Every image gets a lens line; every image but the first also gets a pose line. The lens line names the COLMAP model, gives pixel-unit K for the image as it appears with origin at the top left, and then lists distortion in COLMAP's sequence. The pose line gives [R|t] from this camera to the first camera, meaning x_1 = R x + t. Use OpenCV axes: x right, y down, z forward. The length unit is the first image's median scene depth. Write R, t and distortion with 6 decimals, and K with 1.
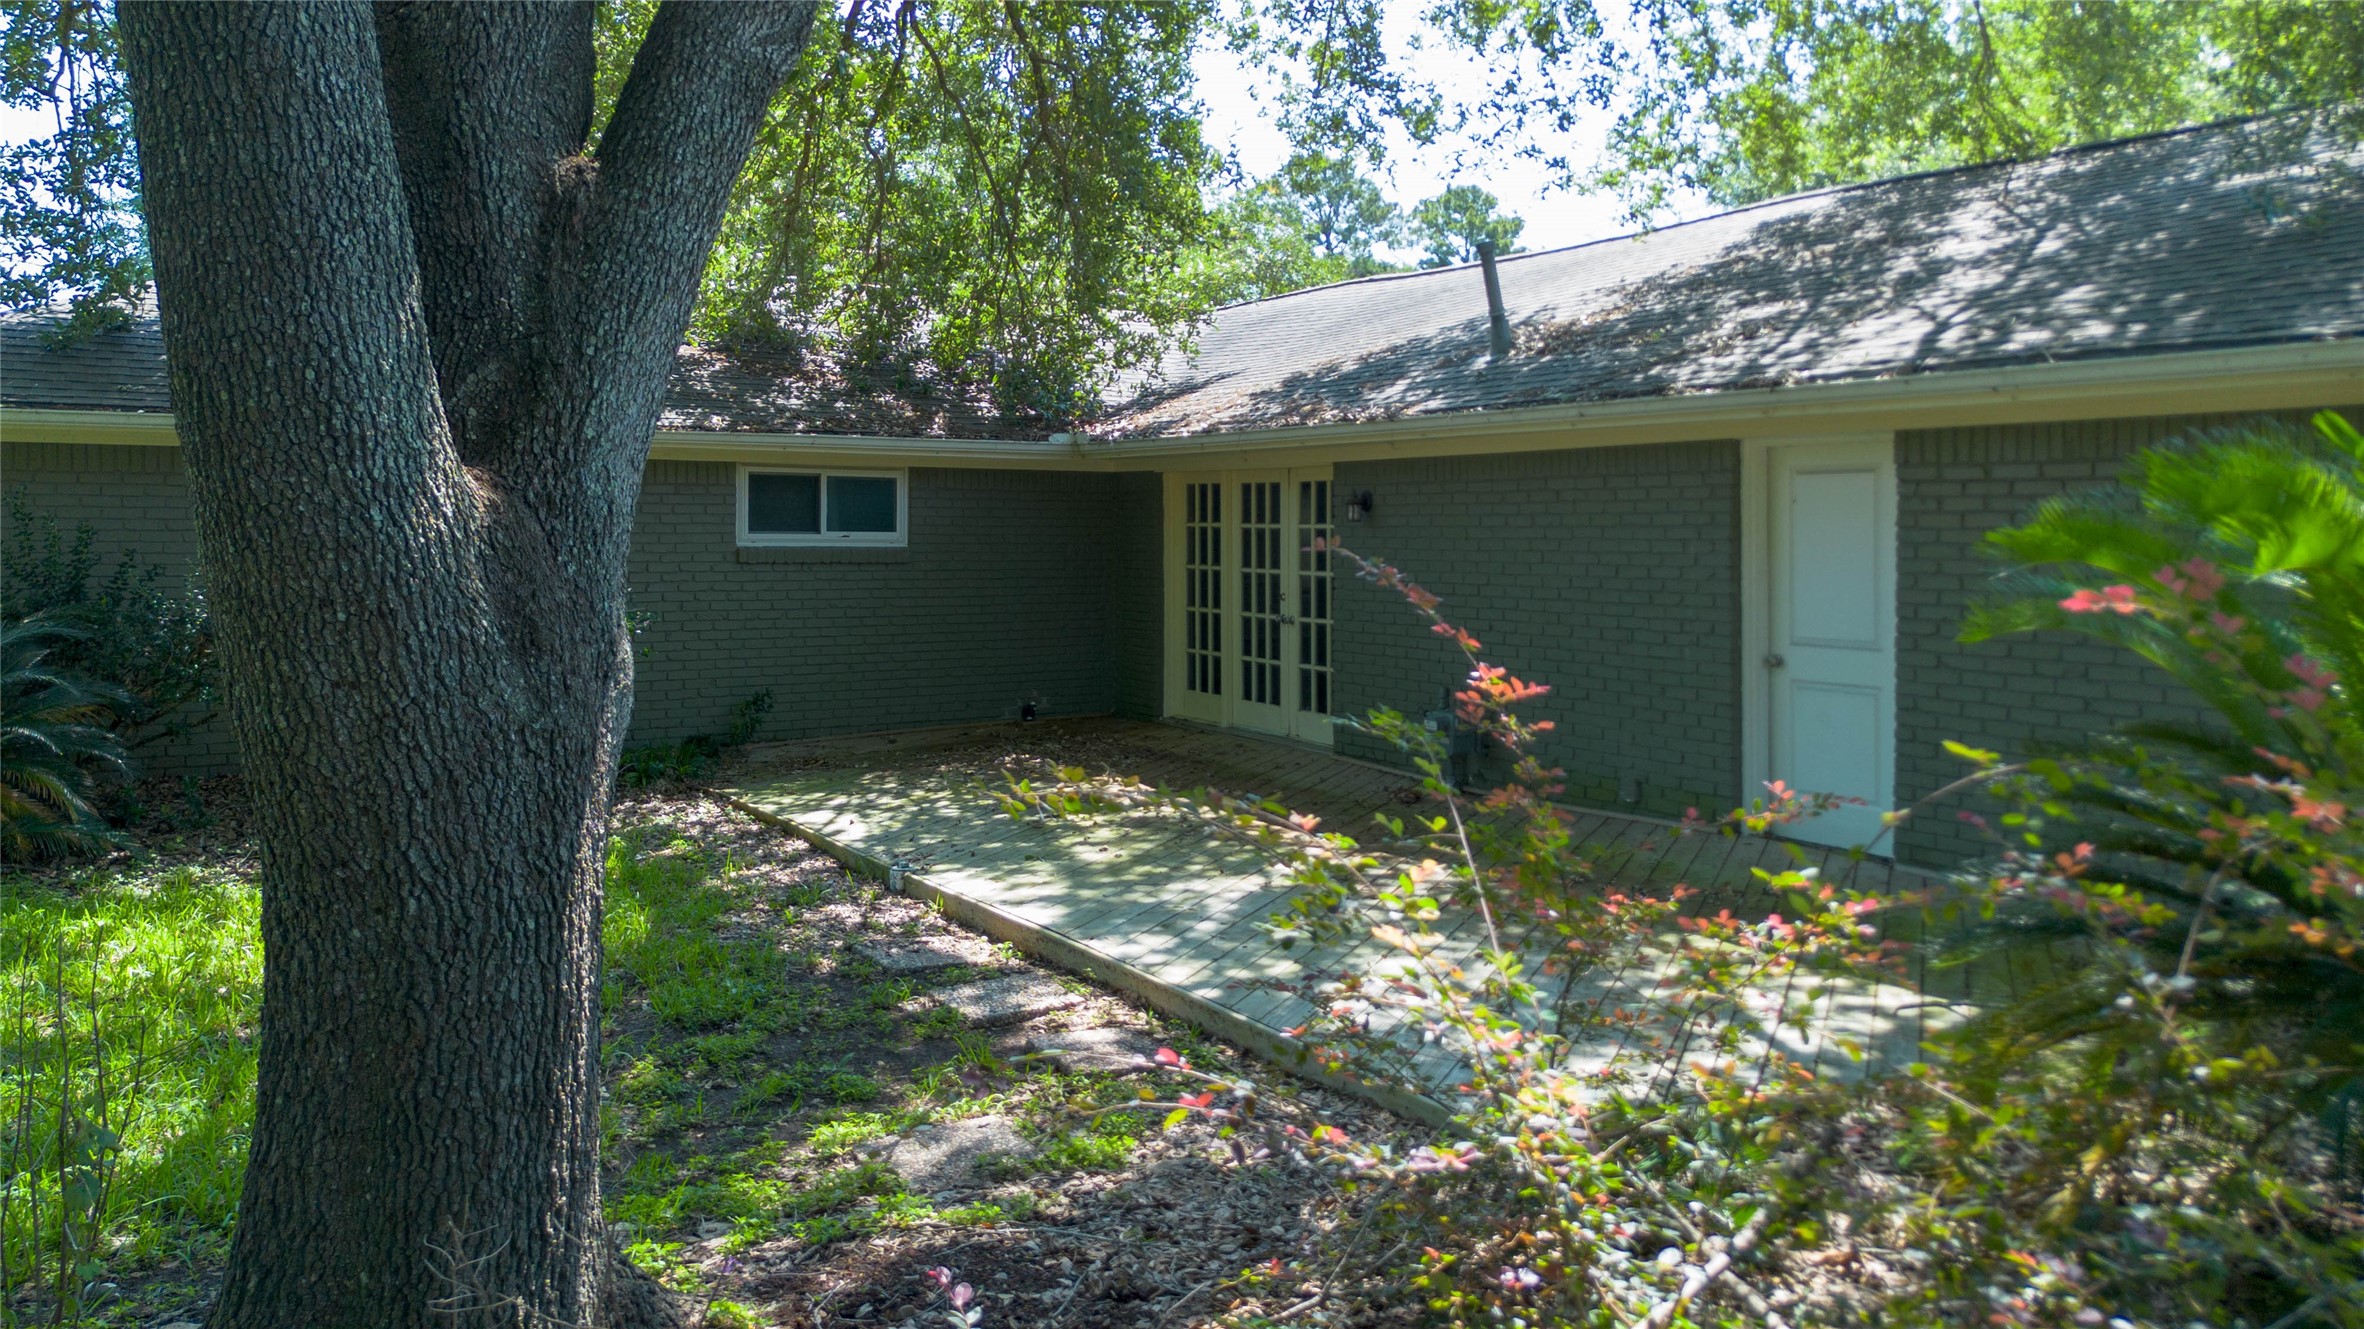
lens RADIAL K [[1716.0, 0, 1189.3], [0, 1716.0, 634.5], [0, 0, 1]] dist [0.097795, -0.097259]
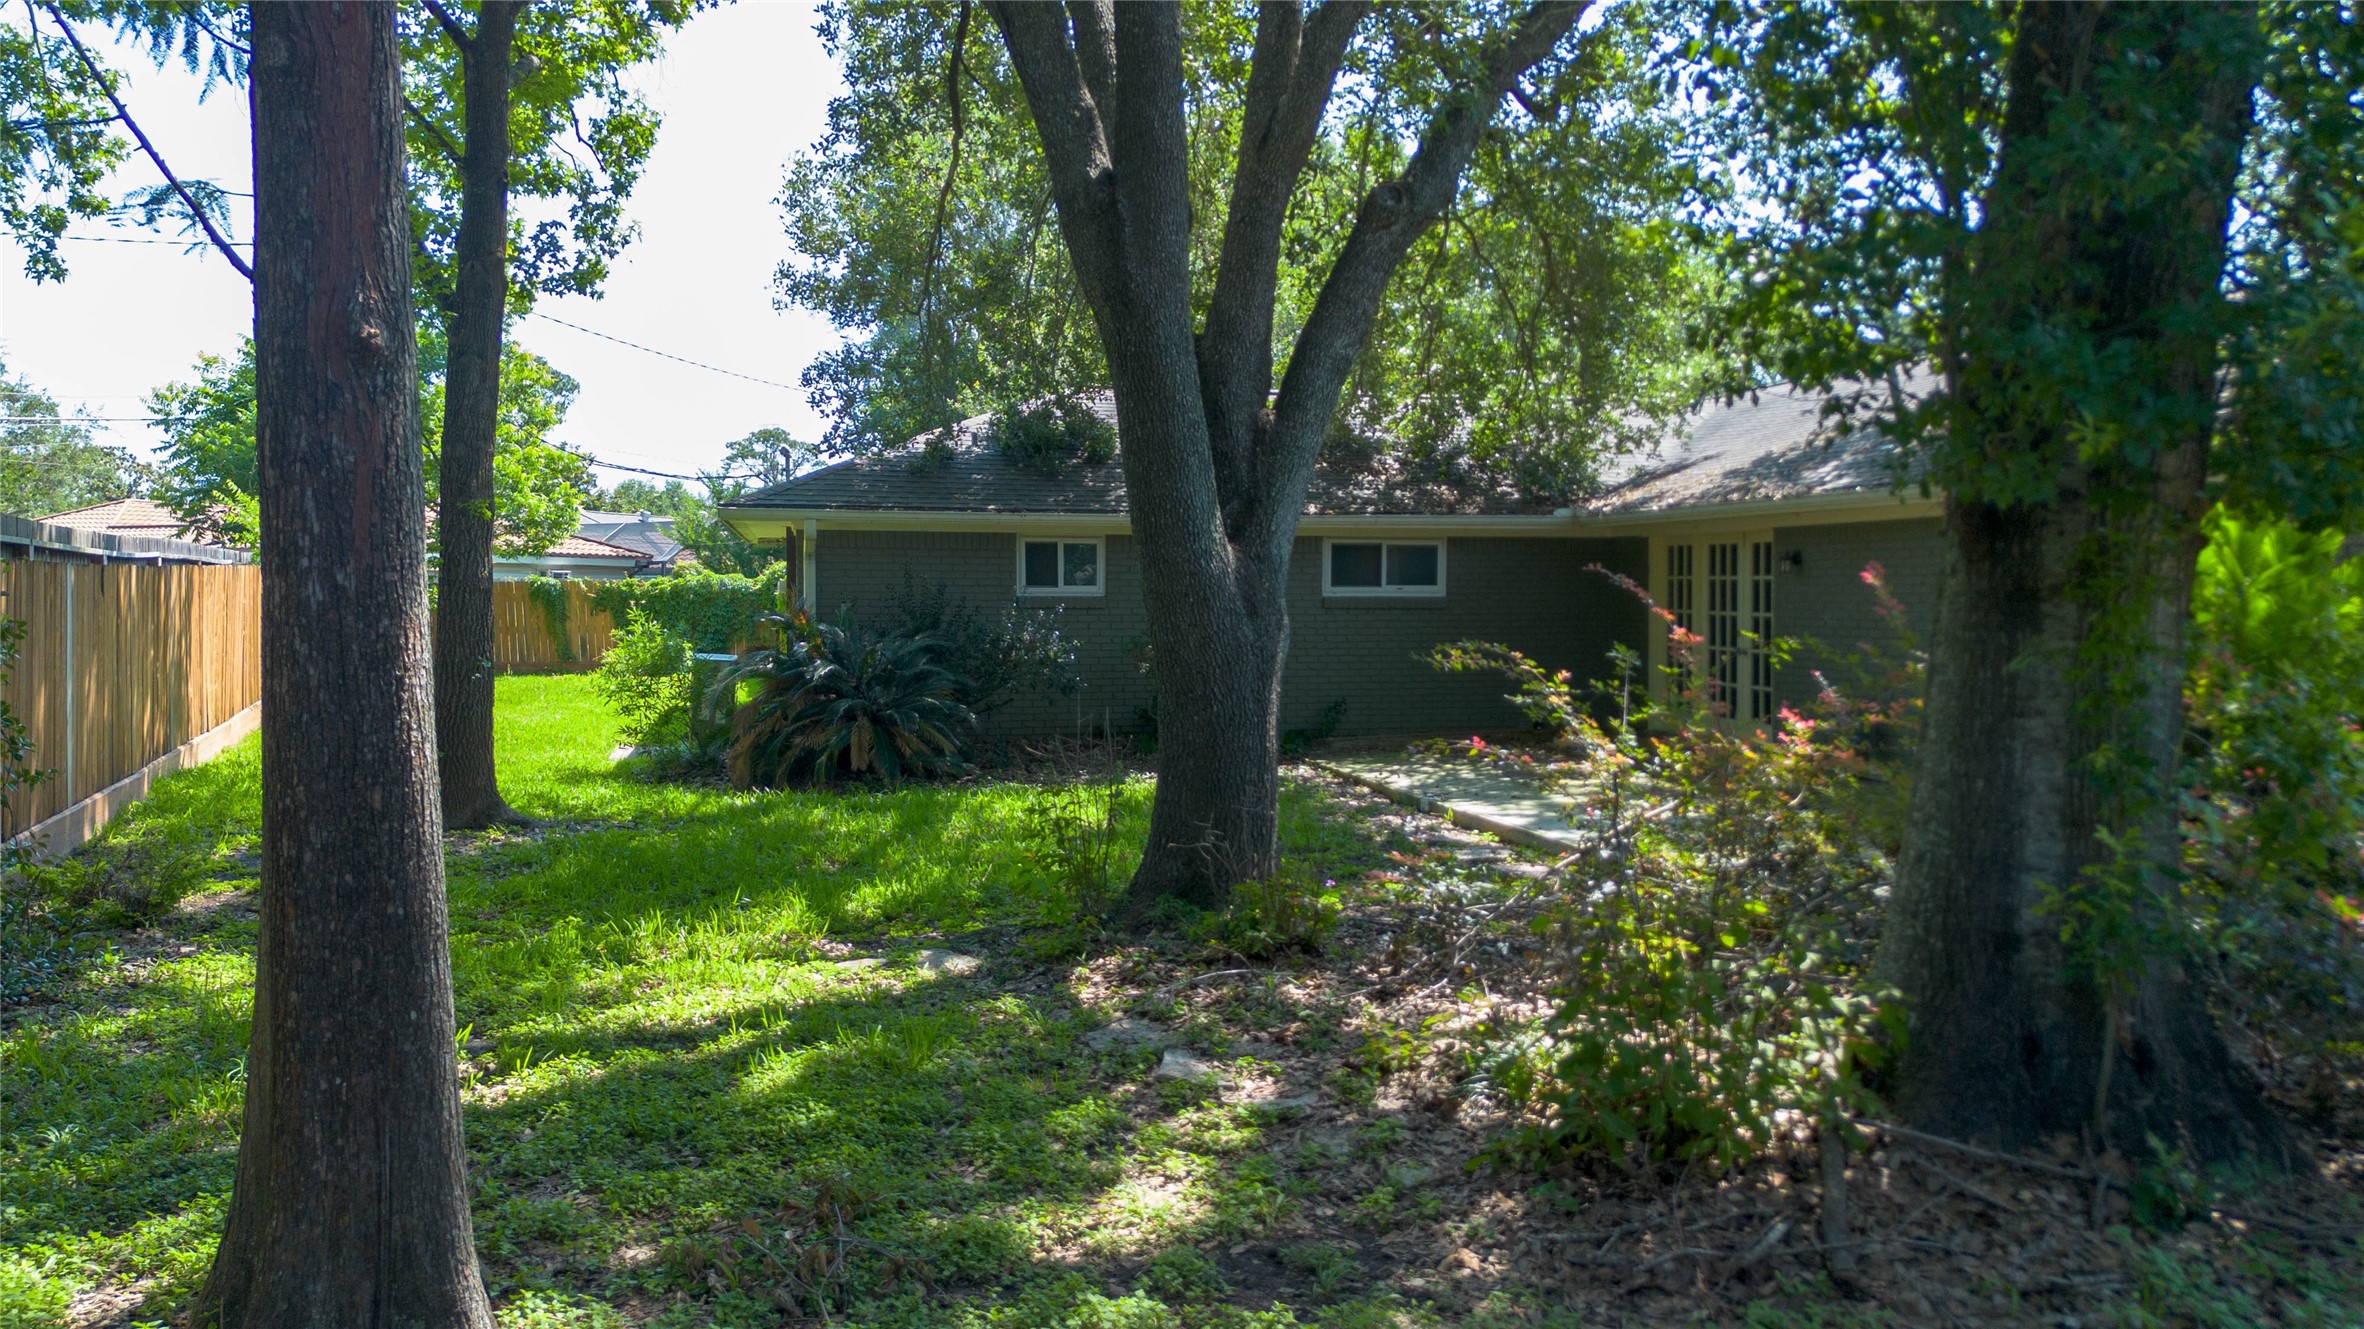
lens RADIAL K [[1716.0, 0, 1189.3], [0, 1716.0, 634.5], [0, 0, 1]] dist [0.097795, -0.097259]
pose [[0.947719, 0.002170, -0.319099, 0.075570], [-0.014392, 0.999250, -0.035948, 0.030291], [0.318781, 0.038661, 0.947040, -0.336201]]
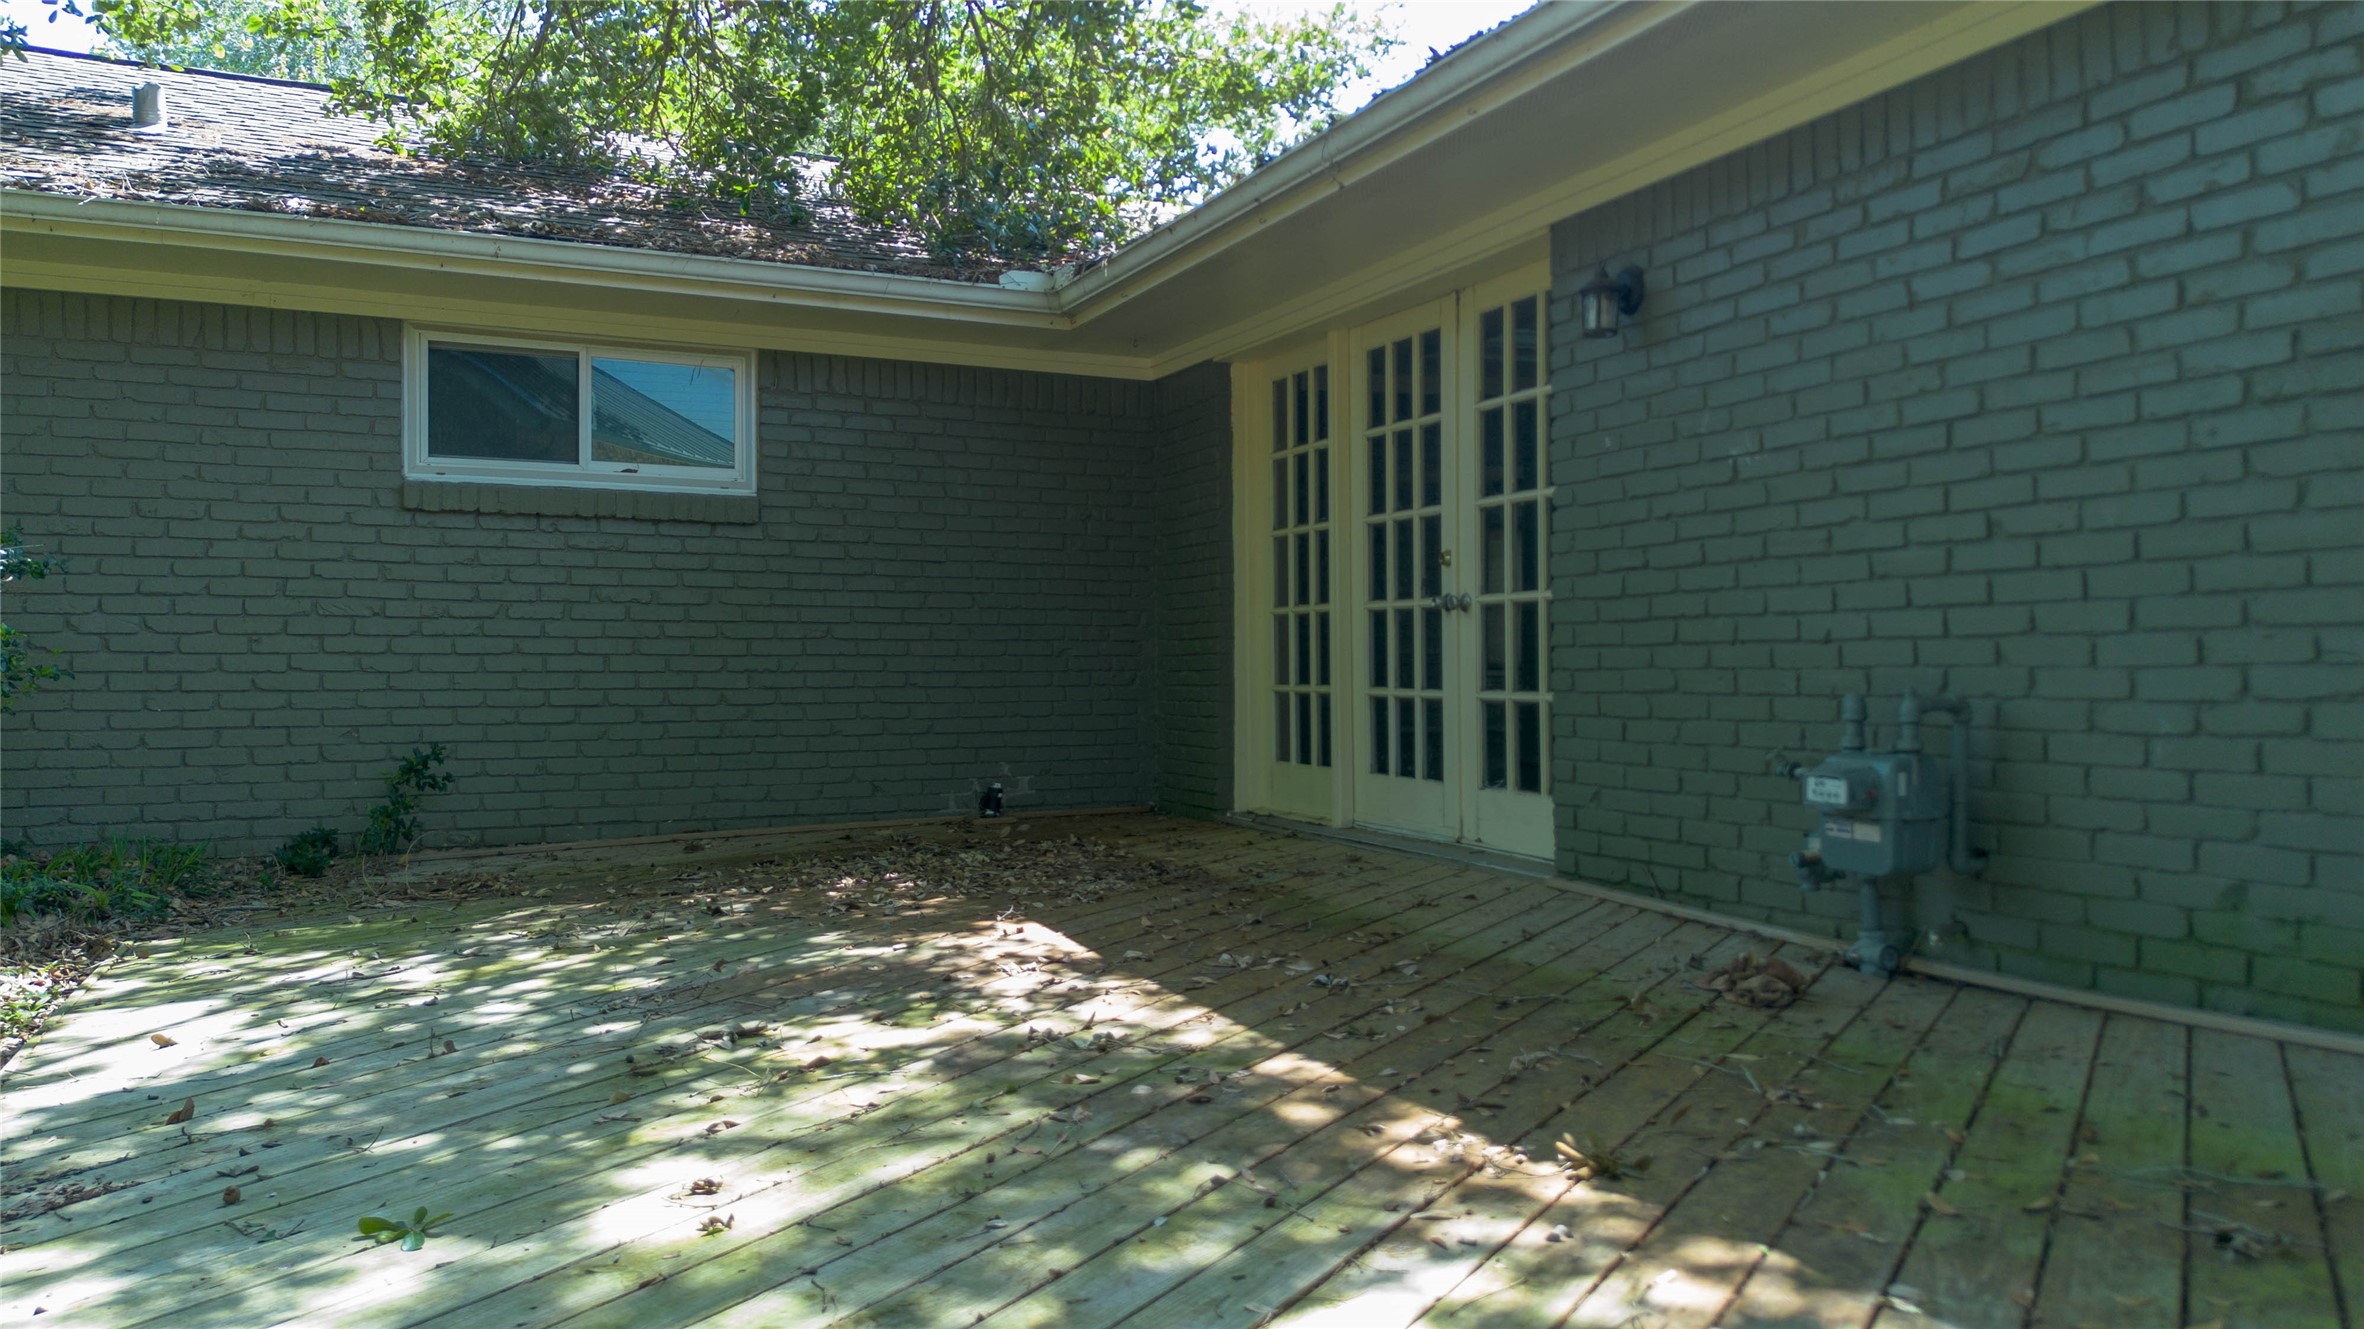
lens RADIAL K [[1691.1, 0, 1185.7], [0, 1691.1, 725.5], [0, 0, 1]] dist [0.003174, -0.088387]
pose [[0.992513, -0.005187, -0.122030, 0.038109], [0.002085, 0.999672, -0.025530, 0.037086], [0.122123, 0.025085, 0.992198, 0.498100]]
